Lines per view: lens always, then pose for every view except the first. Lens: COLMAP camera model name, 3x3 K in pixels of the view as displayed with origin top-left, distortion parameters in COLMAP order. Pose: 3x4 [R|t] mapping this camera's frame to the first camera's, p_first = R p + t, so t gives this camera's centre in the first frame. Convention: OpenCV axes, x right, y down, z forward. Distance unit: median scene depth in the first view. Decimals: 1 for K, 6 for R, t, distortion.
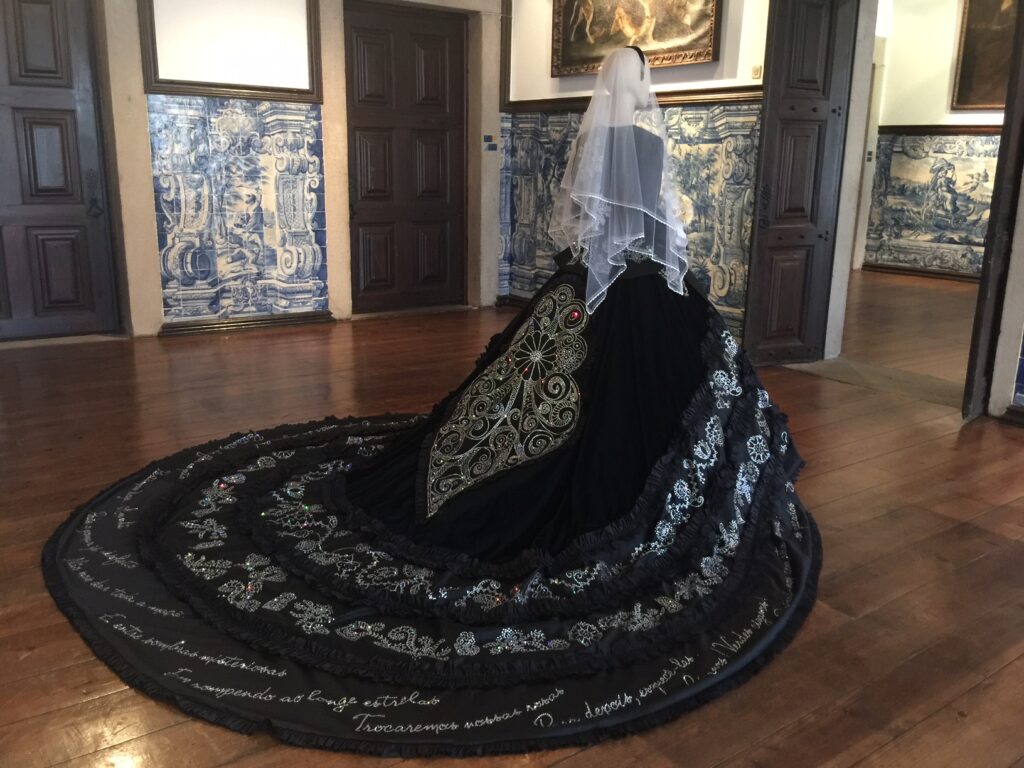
lens RADIAL K [[876.1, 0, 511.0], [0, 876.1, 381.5], [0, 0, 1]] dist [0.061313, -0.114447]
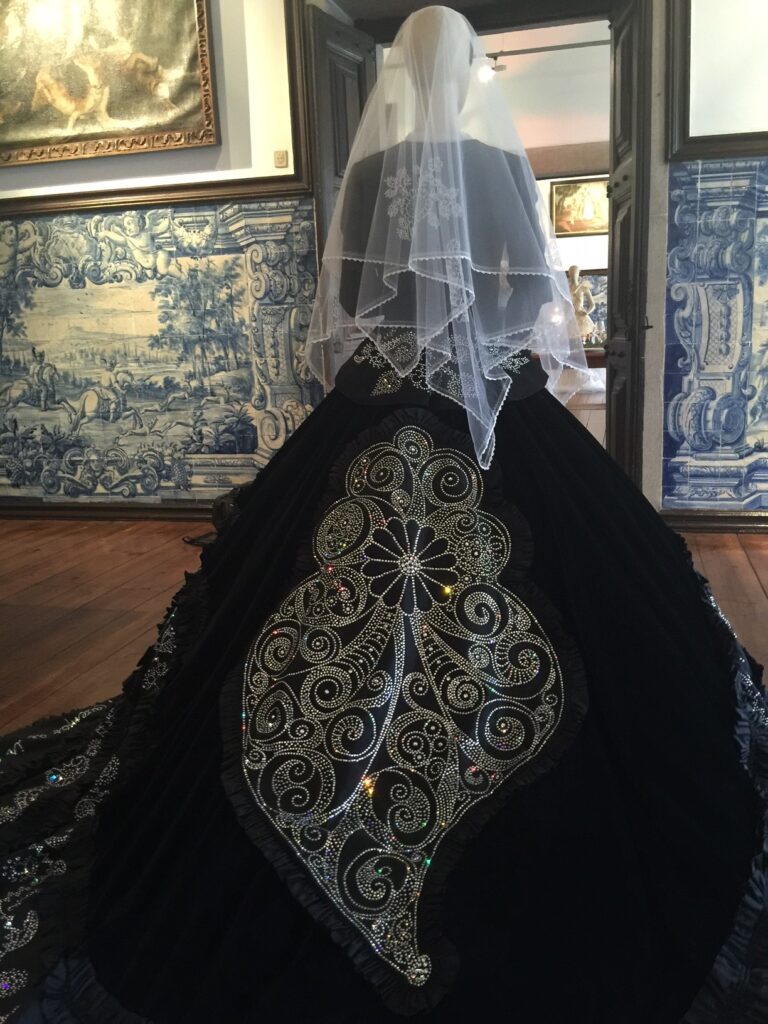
lens RADIAL K [[876.1, 0, 385.2], [0, 876.1, 506.7], [0, 0, 1]] dist [0.061313, -0.114447]
pose [[0.772388, -0.177924, 0.609721, -0.175223], [0.207578, 0.977961, 0.022423, -0.045691], [-0.600273, 0.109246, 0.792299, 0.344308]]
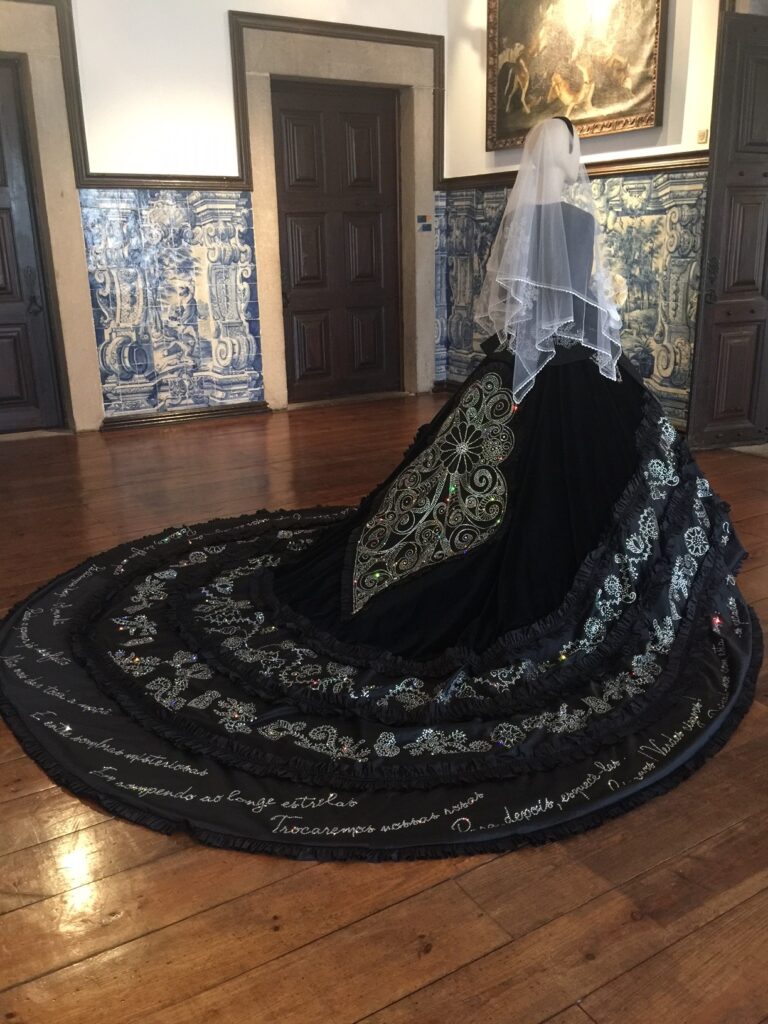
lens RADIAL K [[876.1, 0, 383.4], [0, 876.1, 512.9], [0, 0, 1]] dist [0.061313, -0.114447]
pose [[0.996194, -0.013115, -0.086173, 0.014330], [0.017860, 0.998353, 0.054526, -0.006920], [0.085316, -0.055857, 0.994787, 0.011628]]
